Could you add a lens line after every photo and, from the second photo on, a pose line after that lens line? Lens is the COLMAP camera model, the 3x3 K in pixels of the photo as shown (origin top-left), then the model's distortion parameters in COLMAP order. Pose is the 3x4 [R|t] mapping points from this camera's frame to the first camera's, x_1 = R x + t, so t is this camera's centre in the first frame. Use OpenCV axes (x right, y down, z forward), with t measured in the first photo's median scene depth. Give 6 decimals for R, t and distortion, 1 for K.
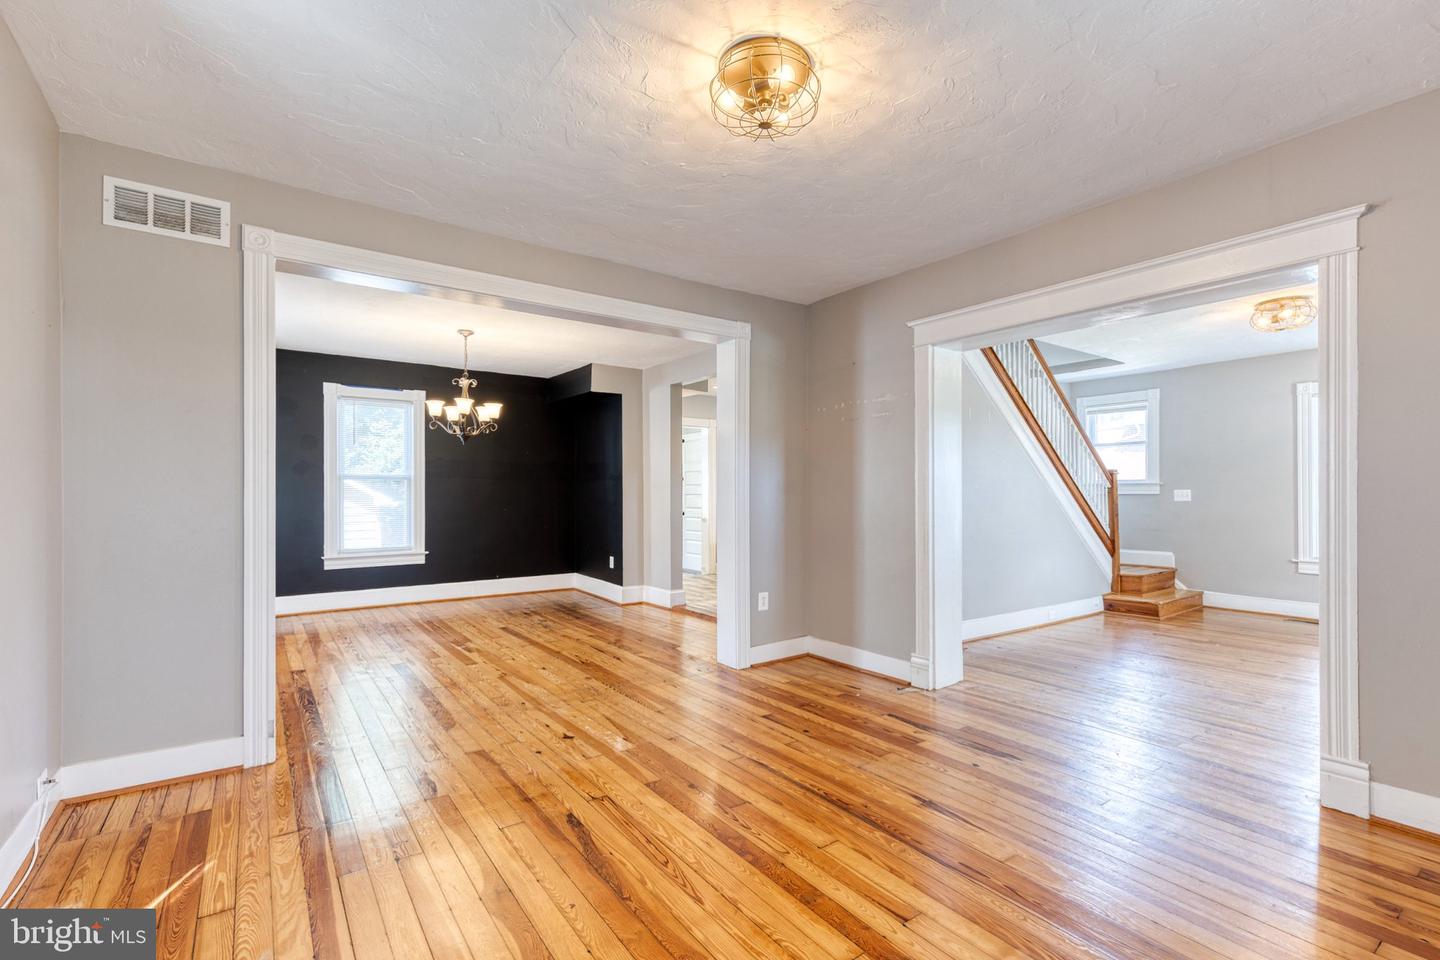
lens RADIAL K [[649.9, 0, 739.5], [0, 649.9, 494.2], [0, 0, 1]] dist [0.003779, -0.000159]
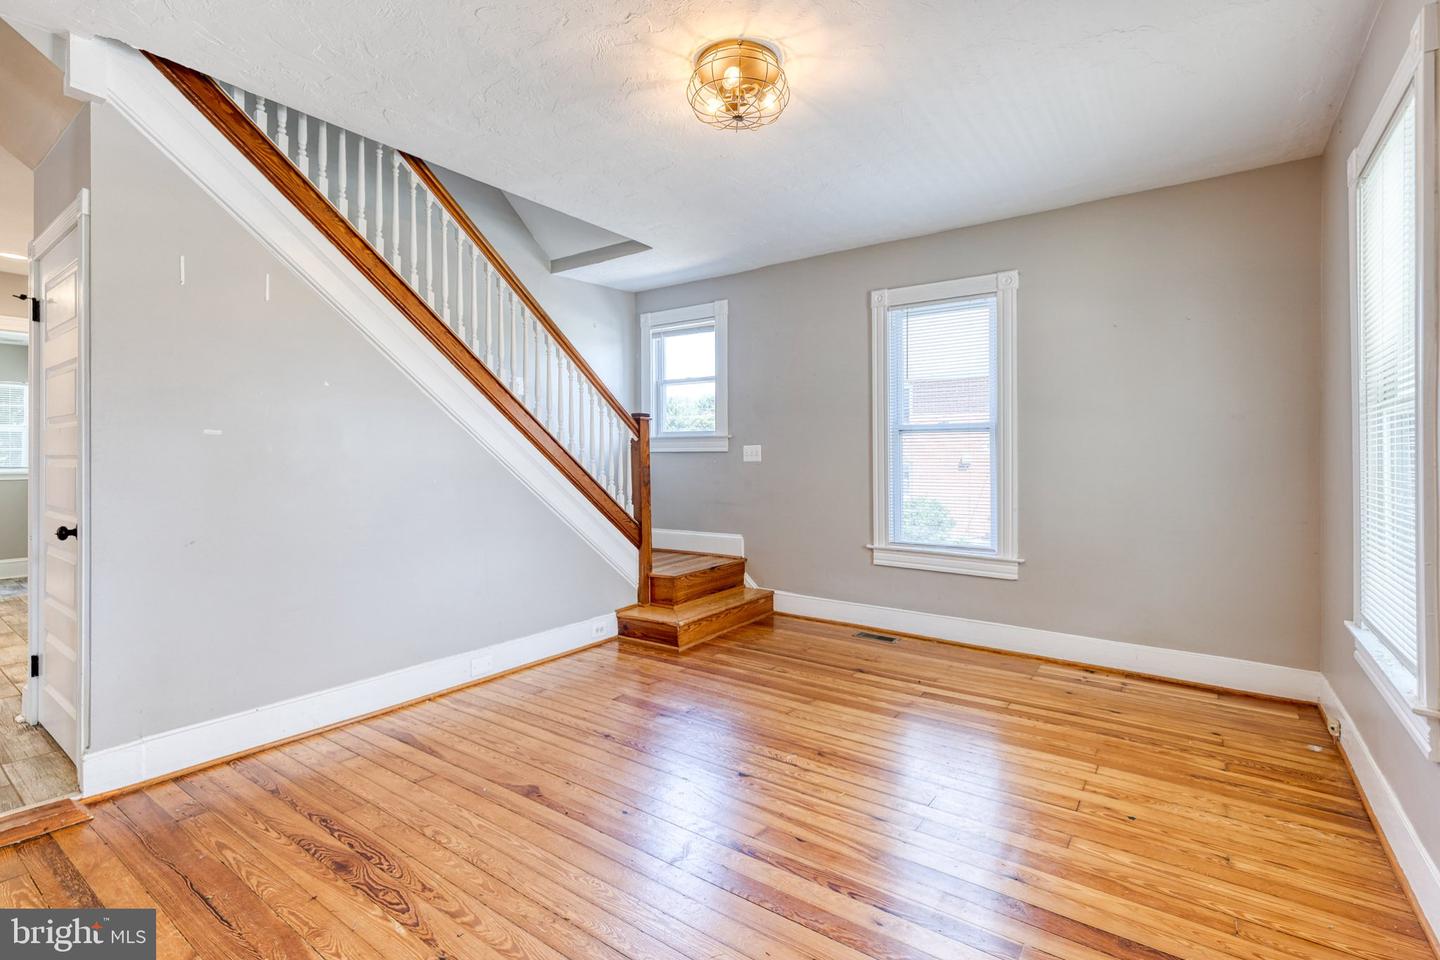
lens RADIAL K [[658.7, 0, 723.4], [0, 658.7, 452.8], [0, 0, 1]] dist [0.005277, -0.000217]
pose [[0.951033, 0.001846, 0.309085, 0.423125], [-0.000806, 0.999994, -0.003492, 0.003728], [-0.309090, 0.003072, 0.951028, 0.331104]]
